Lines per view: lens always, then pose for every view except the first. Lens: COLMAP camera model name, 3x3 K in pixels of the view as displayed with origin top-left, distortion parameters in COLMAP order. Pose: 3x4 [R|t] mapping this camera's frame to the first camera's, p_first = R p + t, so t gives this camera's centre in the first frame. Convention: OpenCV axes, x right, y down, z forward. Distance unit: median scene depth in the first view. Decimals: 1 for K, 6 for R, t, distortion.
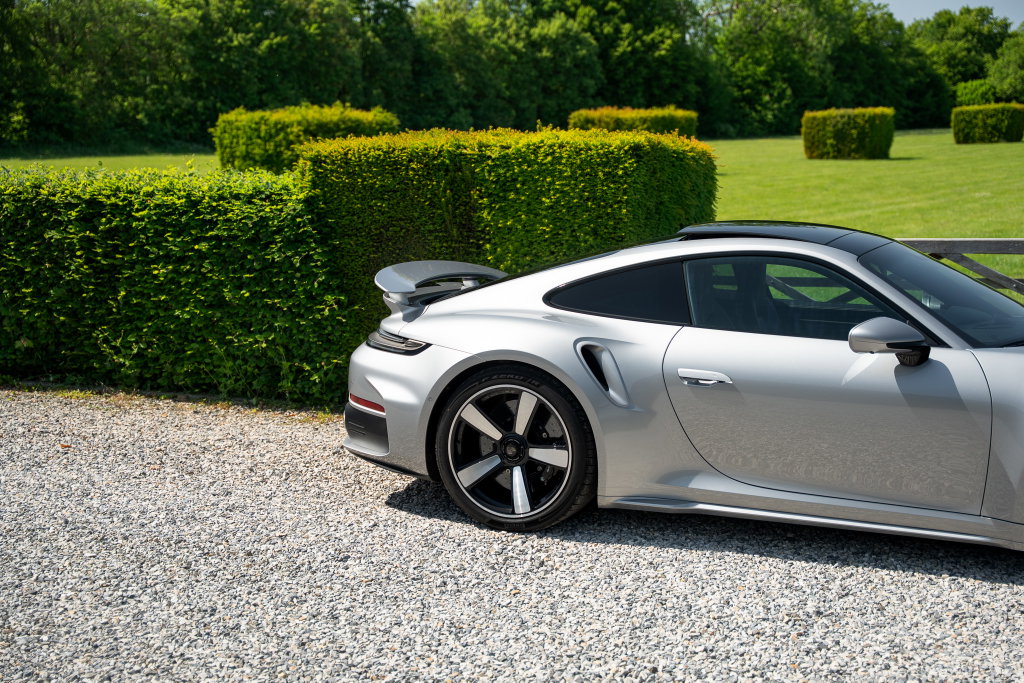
lens RADIAL K [[1408.0, 0, 512.0], [0, 1408.0, 341.5], [0, 0, 1]] dist [0.114298, 0.083143]
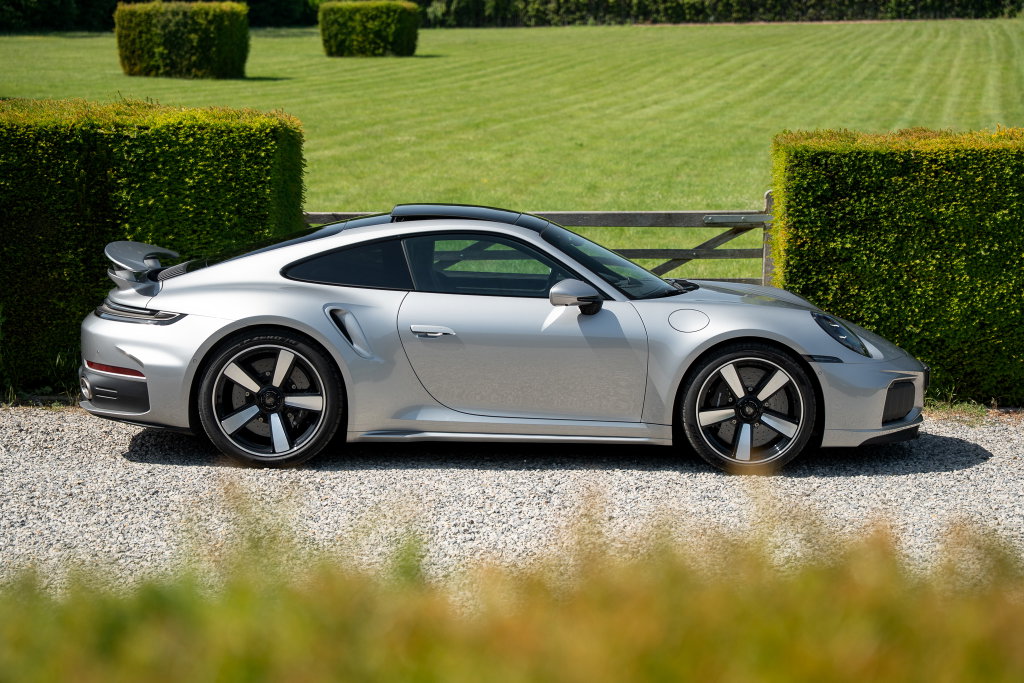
lens RADIAL K [[2276.7, 0, 531.6], [0, 2276.7, 352.2], [0, 0, 1]] dist [0.333022, 0.149381]
pose [[0.920338, -0.038460, 0.389229, -0.375434], [0.039632, 0.999202, 0.005021, 0.024572], [-0.389112, 0.010805, 0.921127, -0.594713]]
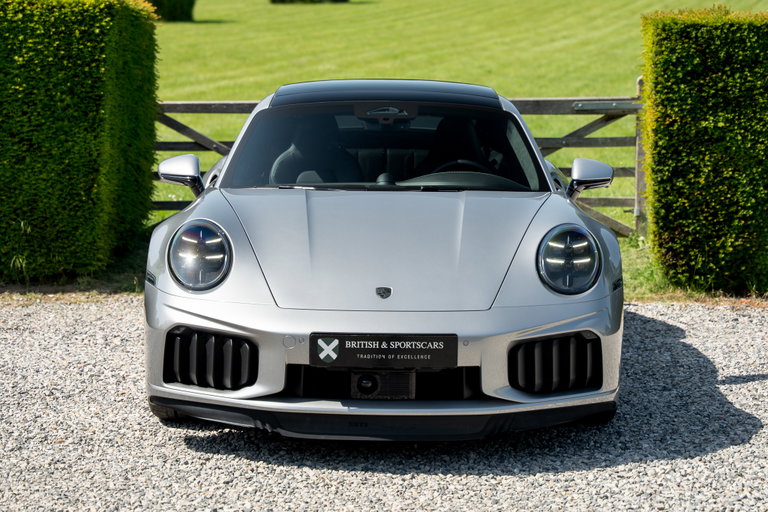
lens RADIAL K [[2027.3, 0, 383.0], [0, 2027.3, 217.4], [0, 0, 1]] dist [0.342395, 0.131679]
pose [[0.935107, -0.031532, 0.352959, -0.226810], [0.042792, 0.998792, -0.024143, 0.050068], [-0.351771, 0.037681, 0.935327, -0.378048]]
